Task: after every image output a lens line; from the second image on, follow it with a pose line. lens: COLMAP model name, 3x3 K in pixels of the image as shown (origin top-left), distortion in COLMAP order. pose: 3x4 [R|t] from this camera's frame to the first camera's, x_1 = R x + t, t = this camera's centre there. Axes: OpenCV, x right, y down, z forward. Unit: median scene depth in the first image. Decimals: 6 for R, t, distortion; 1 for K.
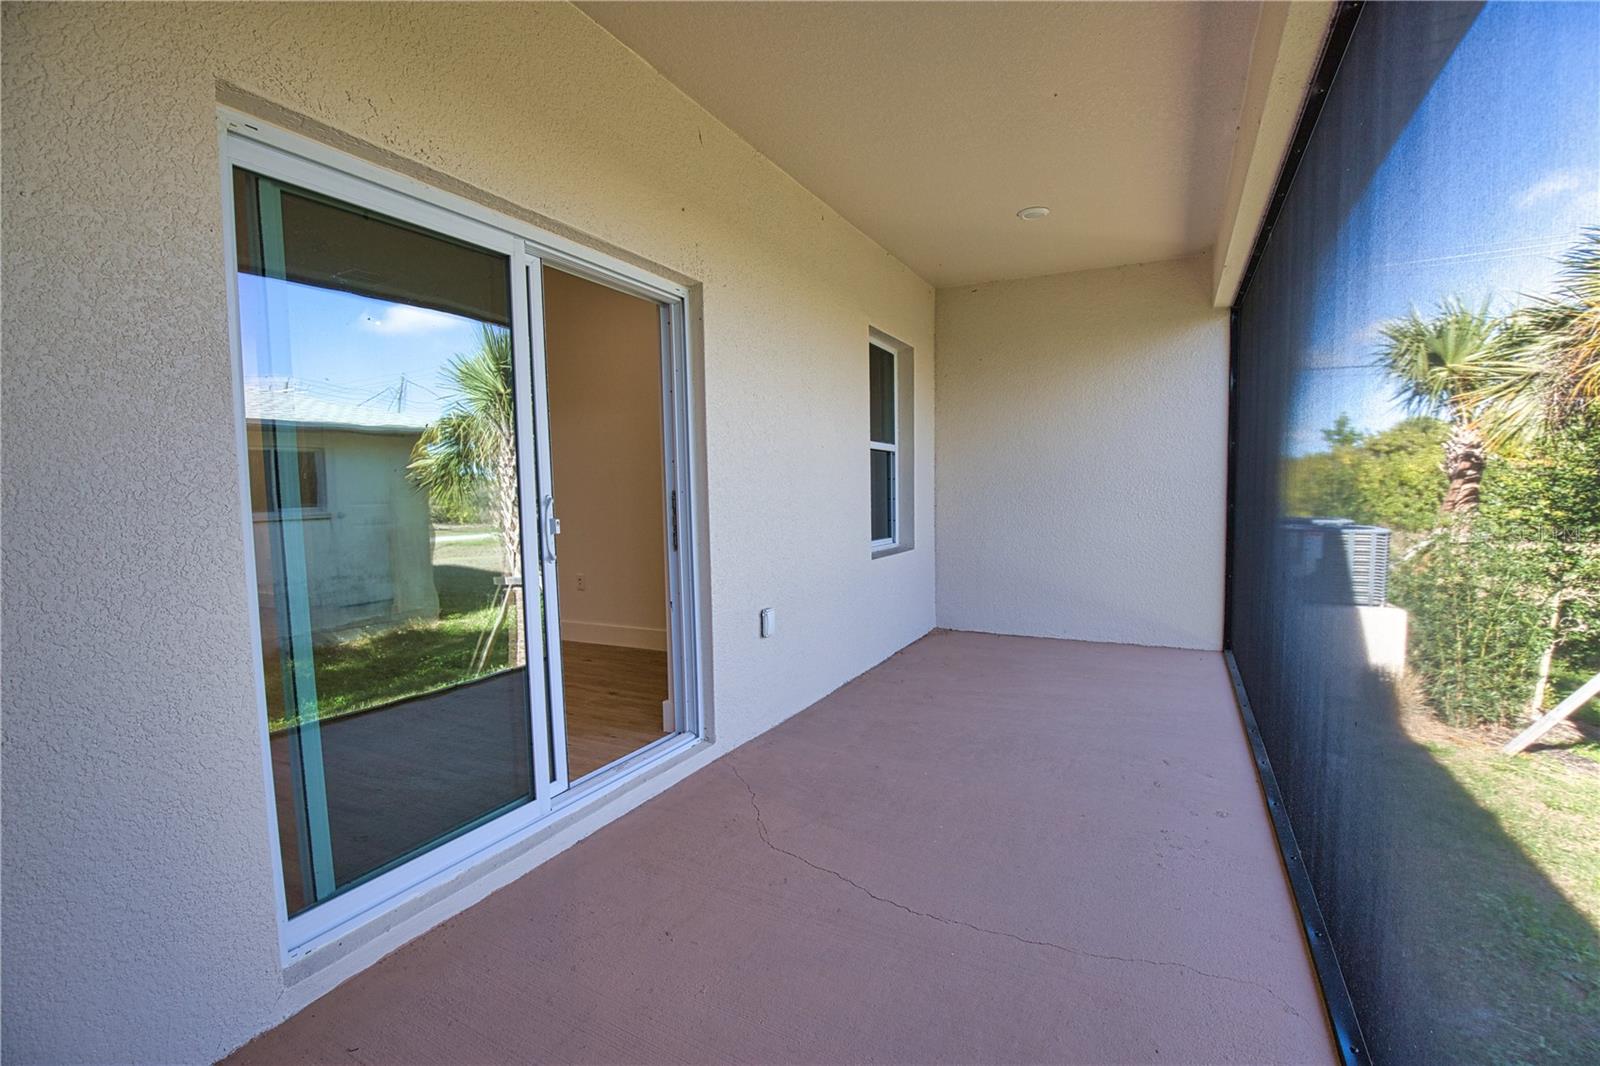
lens RADIAL K [[734.0, 0, 806.6], [0, 734.0, 540.5], [0, 0, 1]] dist [-0.023230, 0.001654]
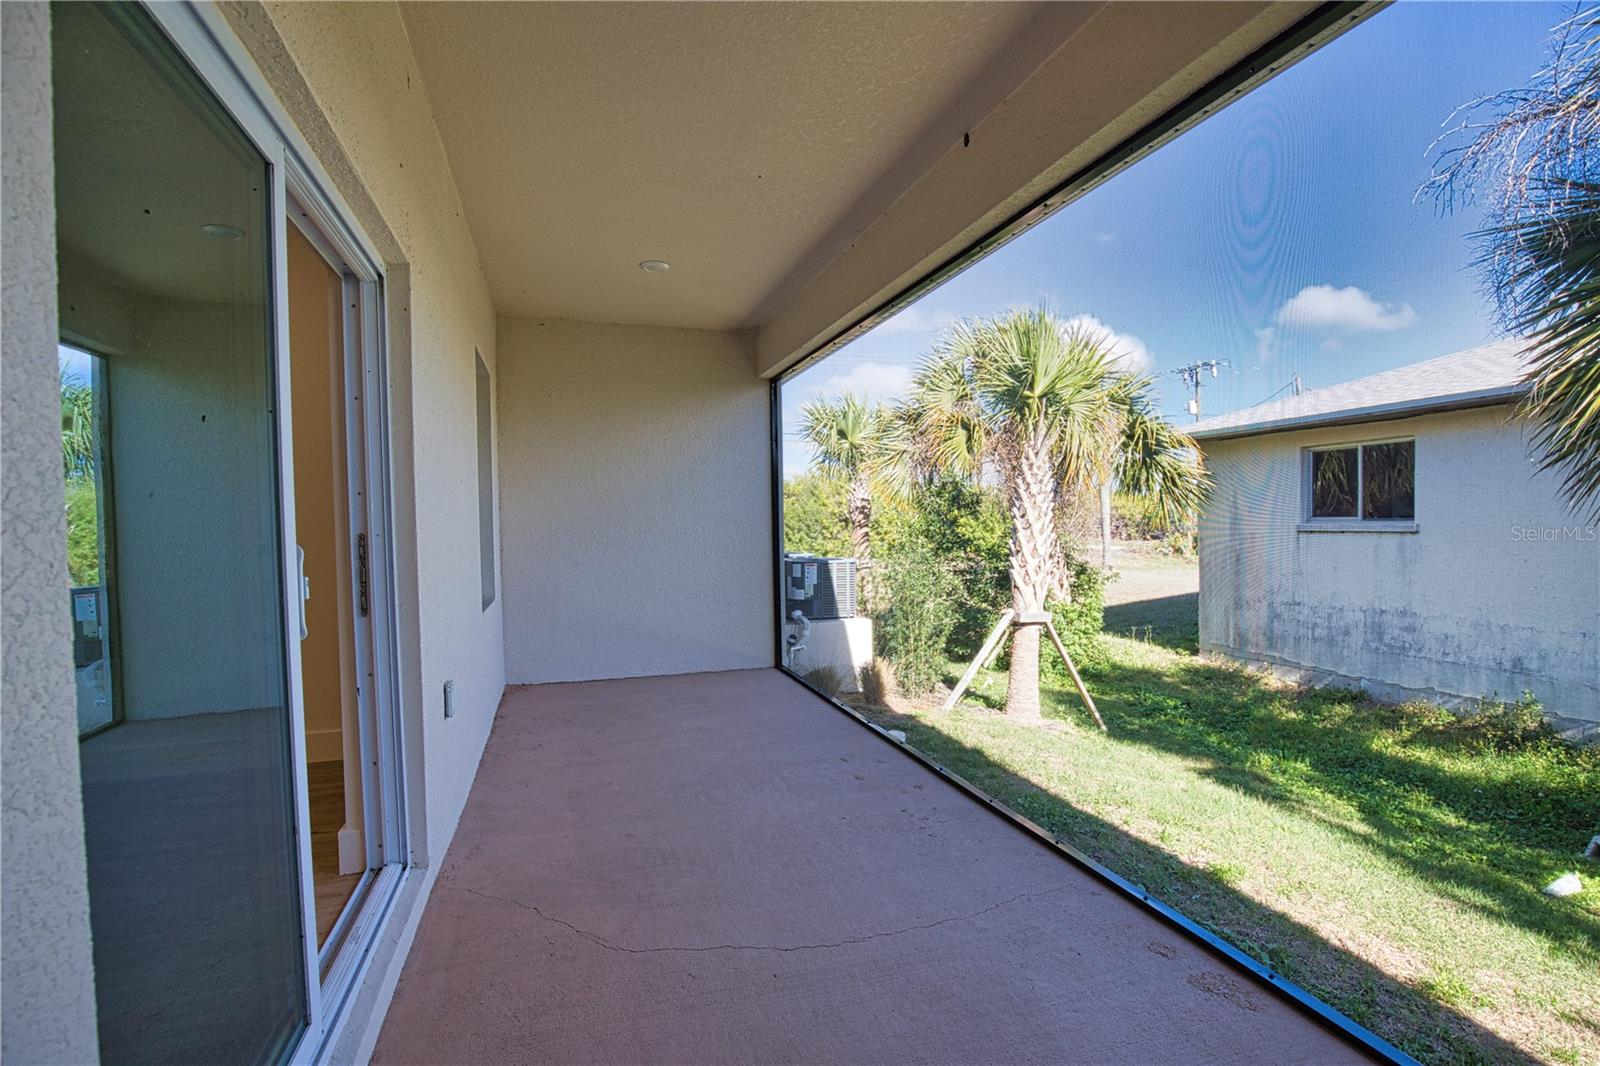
lens RADIAL K [[734.0, 0, 830.3], [0, 734.0, 542.6], [0, 0, 1]] dist [-0.023230, 0.001654]
pose [[0.692993, -0.011501, 0.720853, -0.238711], [0.048328, 0.998365, -0.030531, -0.009341], [-0.719323, 0.055996, 0.692415, 0.107152]]
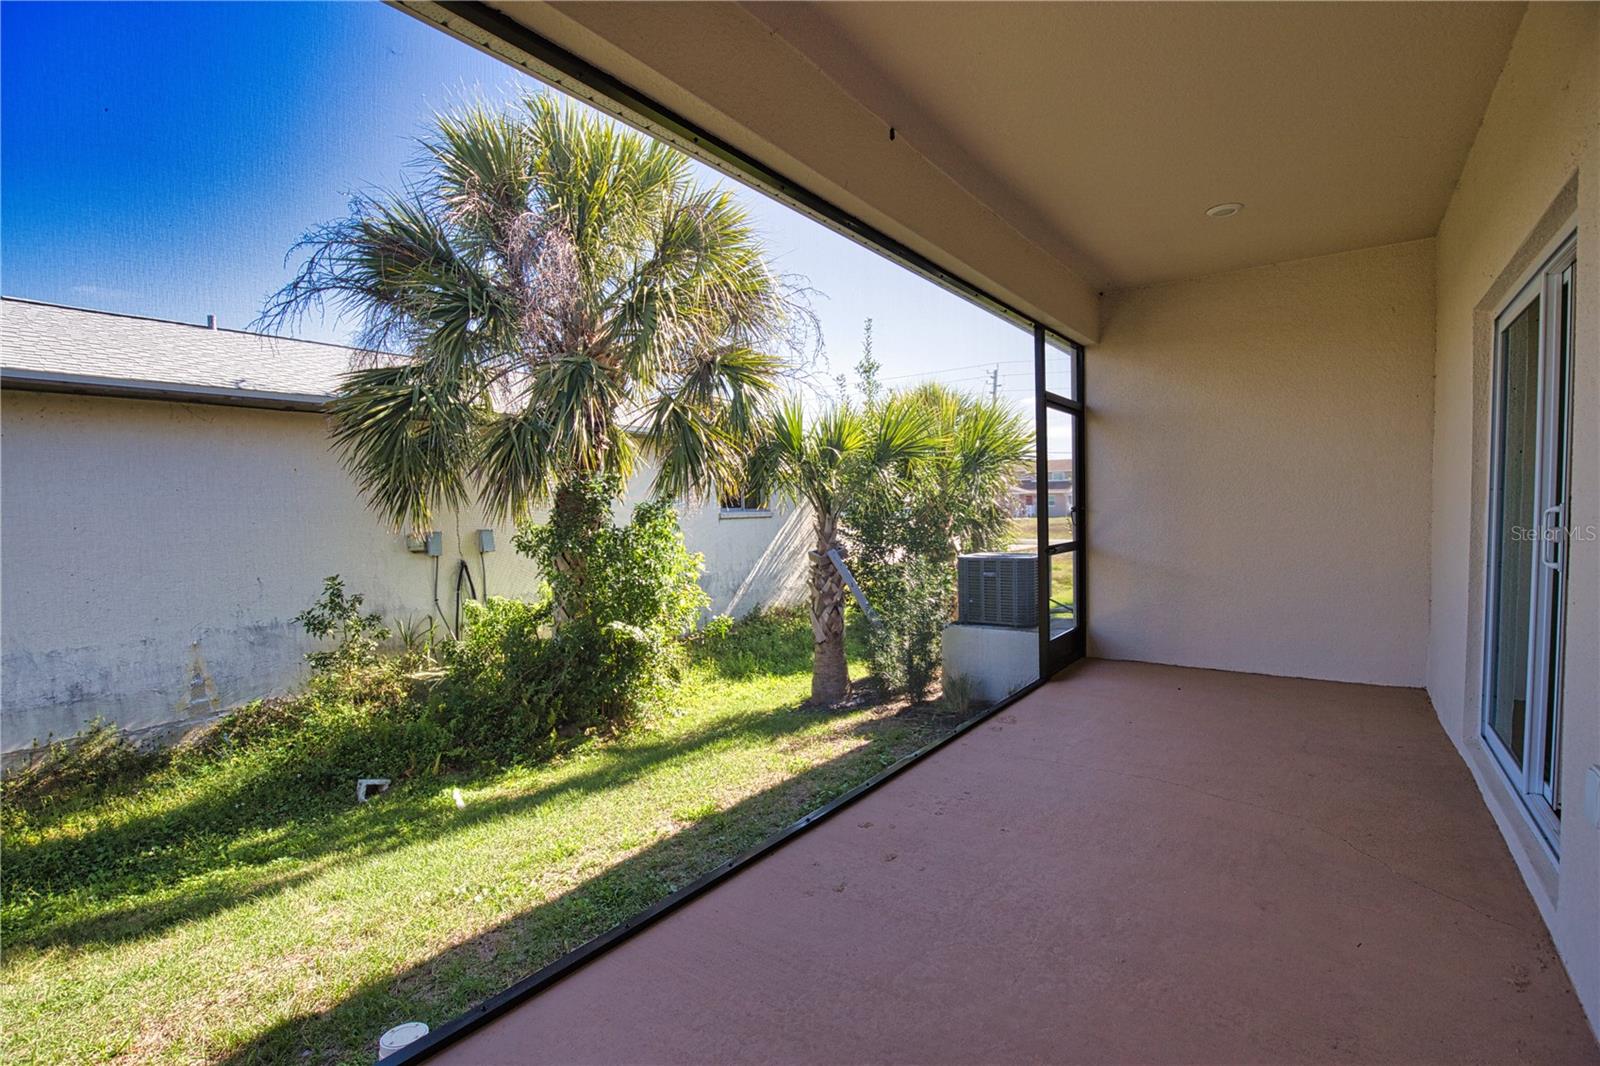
lens RADIAL K [[734.0, 0, 800.6], [0, 734.0, 536.2], [0, 0, 1]] dist [-0.023230, 0.001654]
pose [[-0.982345, 0.030251, 0.184614, 0.243528], [0.051219, 0.992623, 0.109890, -0.086871], [-0.179928, 0.117406, -0.976648, 1.069807]]
